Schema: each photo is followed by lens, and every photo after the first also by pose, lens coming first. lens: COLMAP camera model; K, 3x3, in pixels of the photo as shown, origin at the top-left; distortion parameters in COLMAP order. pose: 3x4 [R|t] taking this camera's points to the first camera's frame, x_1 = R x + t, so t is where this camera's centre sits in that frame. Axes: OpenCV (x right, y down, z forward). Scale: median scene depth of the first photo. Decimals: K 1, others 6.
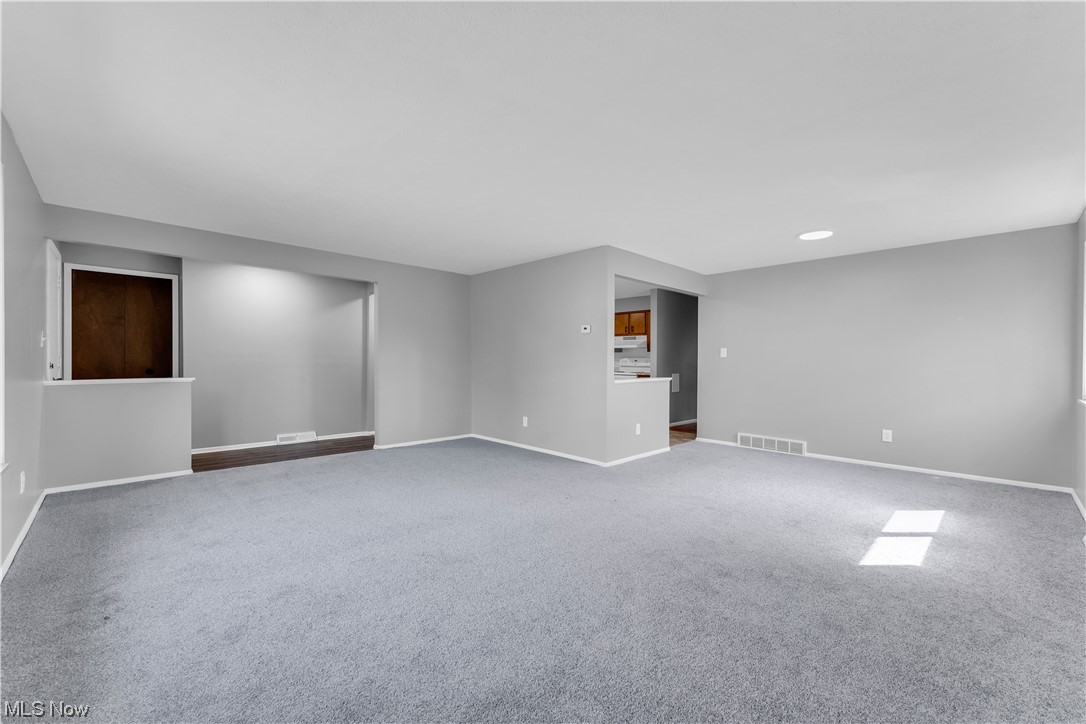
lens RADIAL K [[449.9, 0, 543.0], [0, 449.9, 362.0], [0, 0, 1]] dist [0.000026, 0.000080]
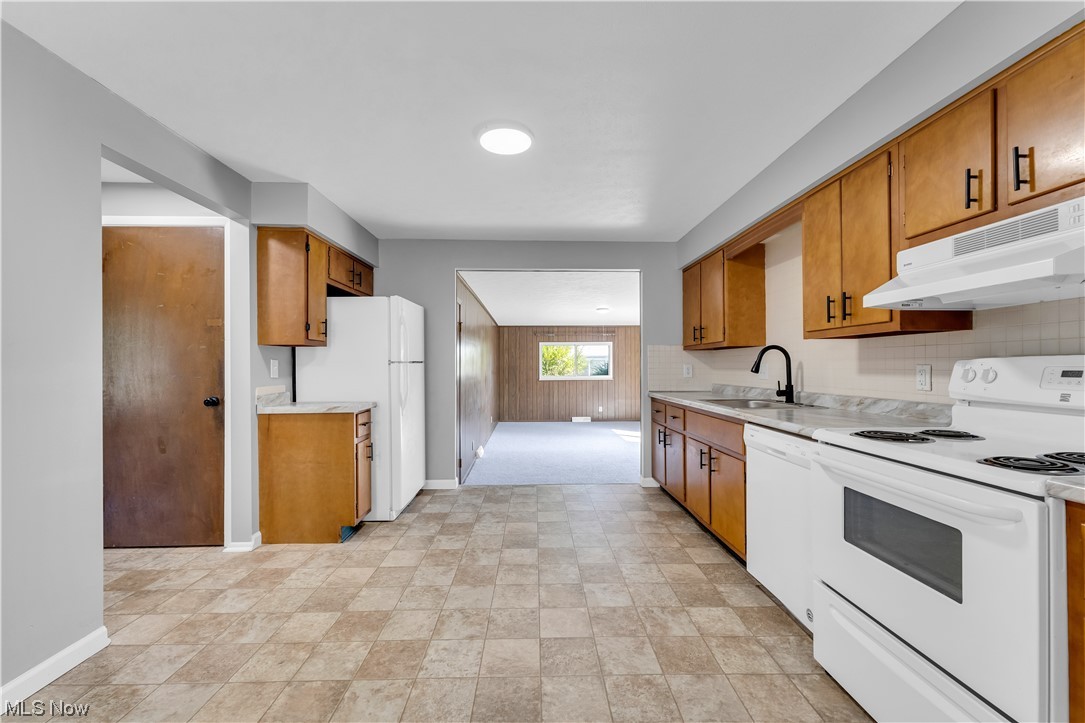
lens RADIAL K [[445.4, 0, 542.5], [0, 445.4, 361.5], [0, 0, 1]] dist [-0.000088, 0.000012]
pose [[0.741541, -0.015126, -0.670737, 0.235497], [0.004875, 0.999841, -0.017159, -0.007185], [0.670890, 0.009454, 0.741497, 1.025901]]
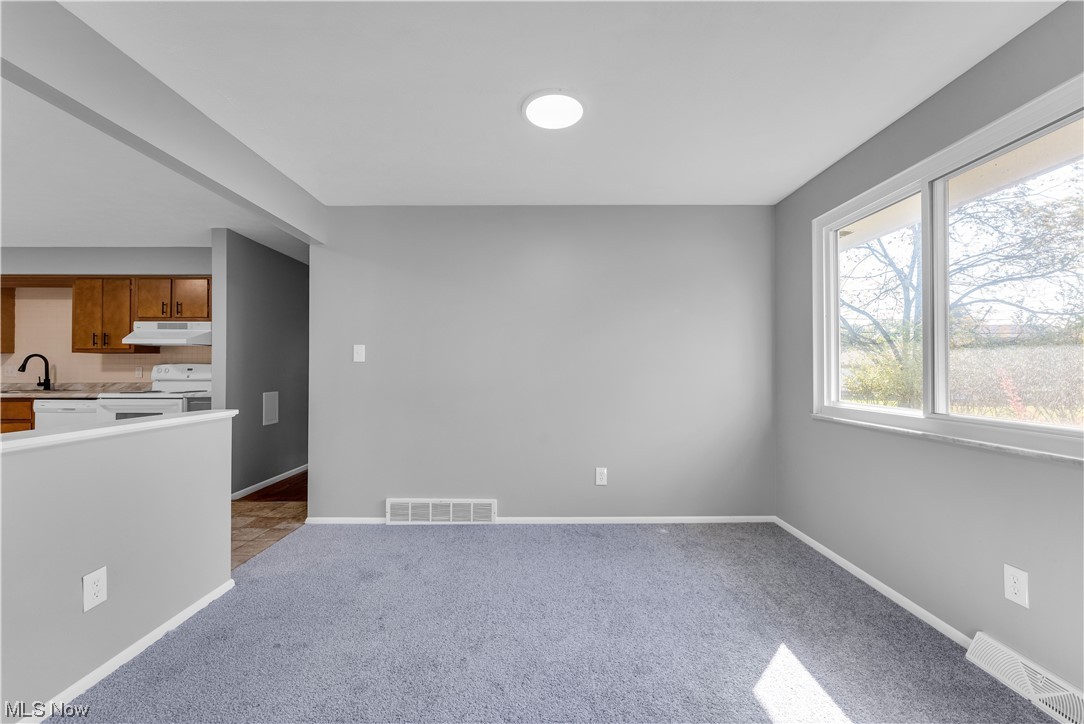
lens RADIAL K [[446.8, 0, 542.0], [0, 446.8, 362.0], [0, 0, 1]] dist [0.001836, 0.000033]
pose [[0.701617, 0.004931, 0.712537, 0.165190], [0.008312, 0.999851, -0.015104, -0.000188], [-0.712505, 0.016520, 0.701472, 0.447530]]
